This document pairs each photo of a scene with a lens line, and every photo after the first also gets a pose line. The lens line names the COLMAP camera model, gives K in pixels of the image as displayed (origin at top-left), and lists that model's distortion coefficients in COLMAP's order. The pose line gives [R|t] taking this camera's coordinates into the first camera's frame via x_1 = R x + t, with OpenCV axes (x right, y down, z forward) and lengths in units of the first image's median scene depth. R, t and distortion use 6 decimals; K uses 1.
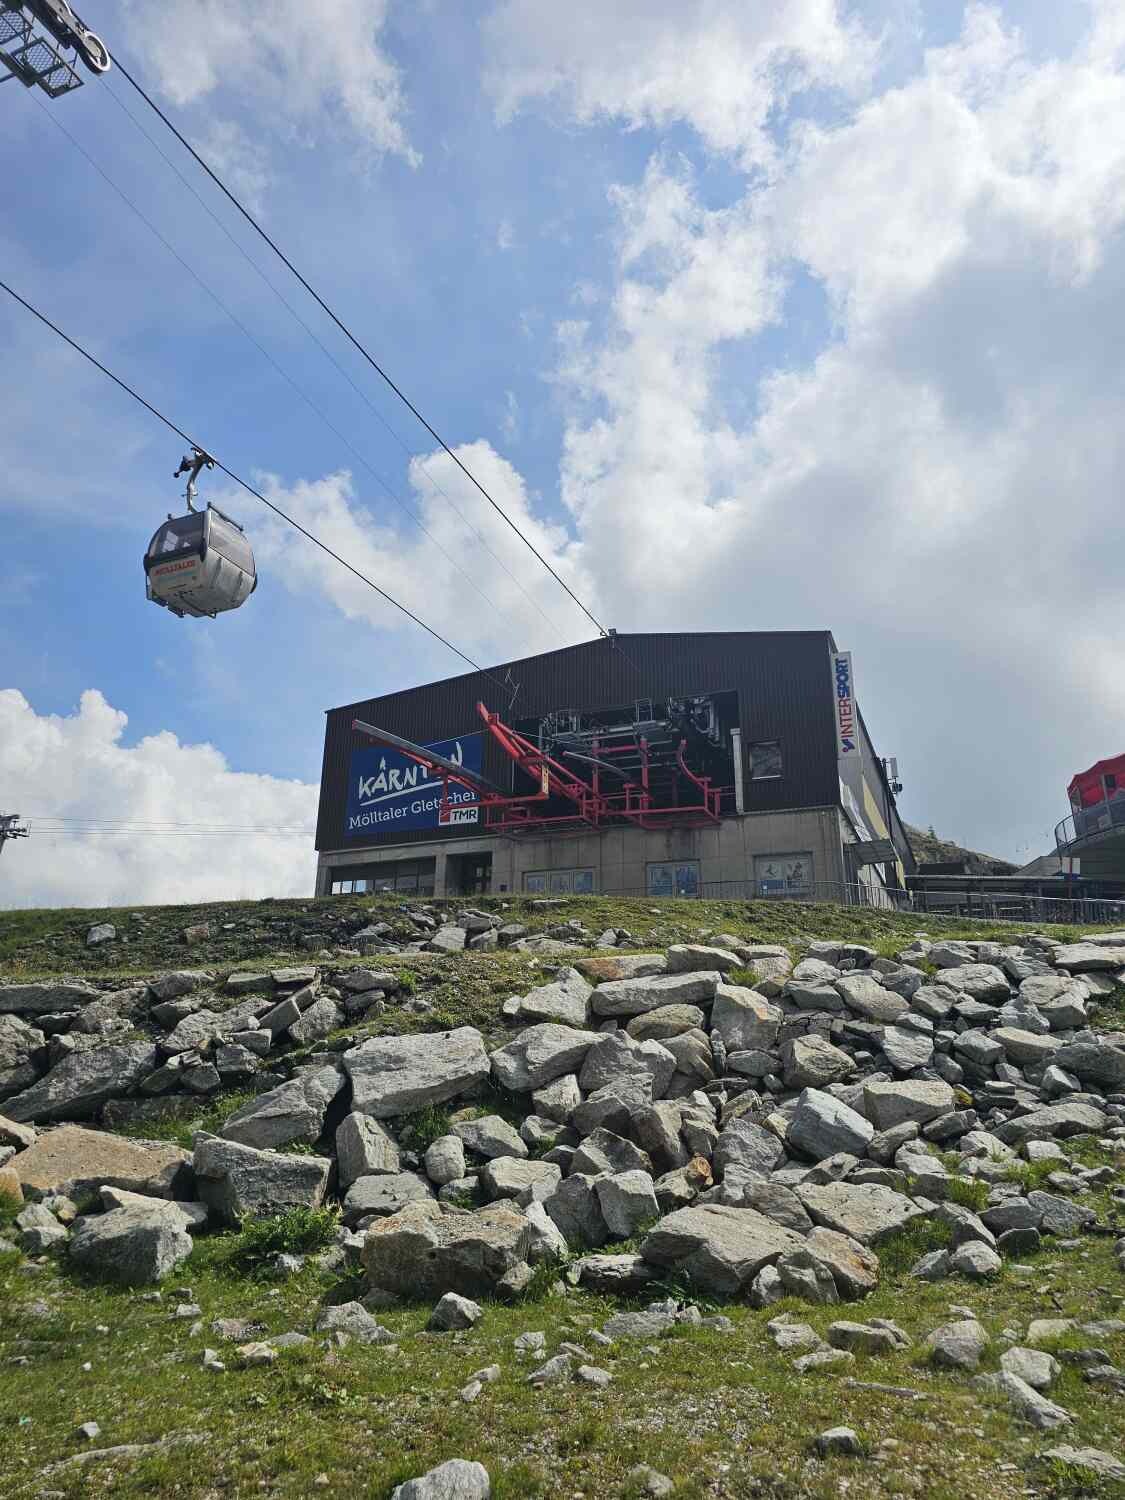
lens RADIAL K [[979.3, 0, 558.2], [0, 979.3, 752.9], [0, 0, 1]] dist [0.025120, -0.006585]
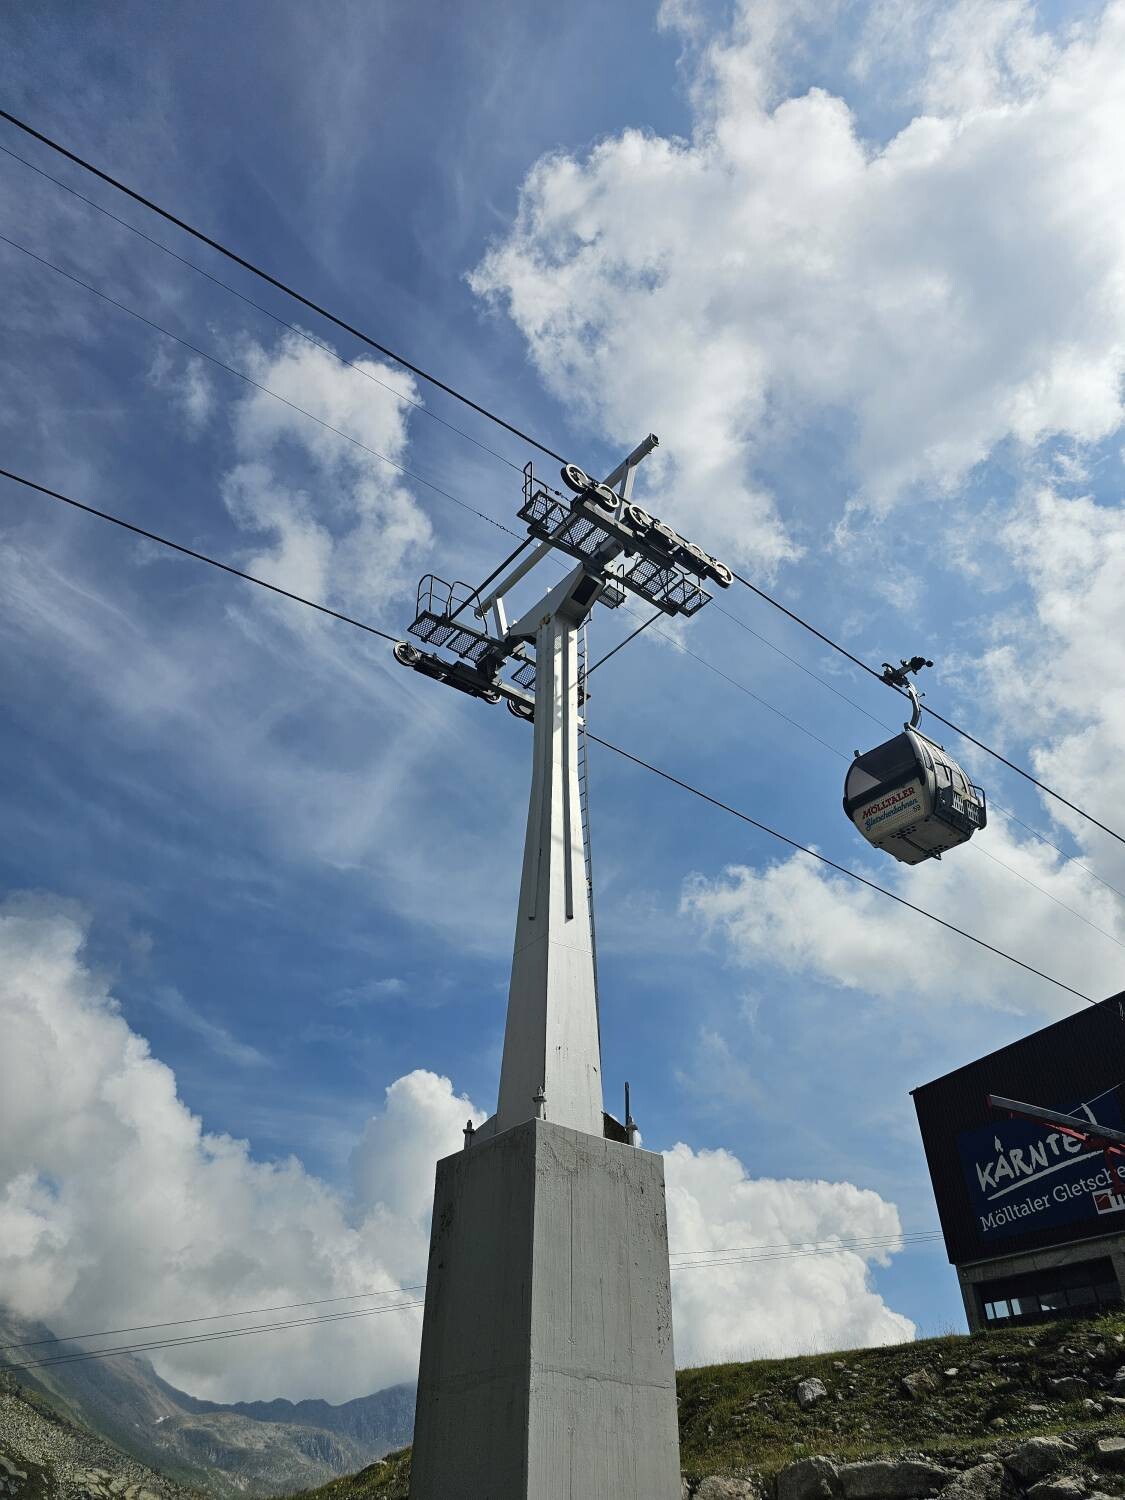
lens RADIAL K [[979.3, 0, 560.8], [0, 979.3, 738.7], [0, 0, 1]] dist [0.025120, -0.006585]
pose [[0.884773, -0.300369, -0.356309, -0.102344], [0.141721, 0.901784, -0.408290, -0.011159], [0.443951, 0.310747, 0.840443, -0.033124]]
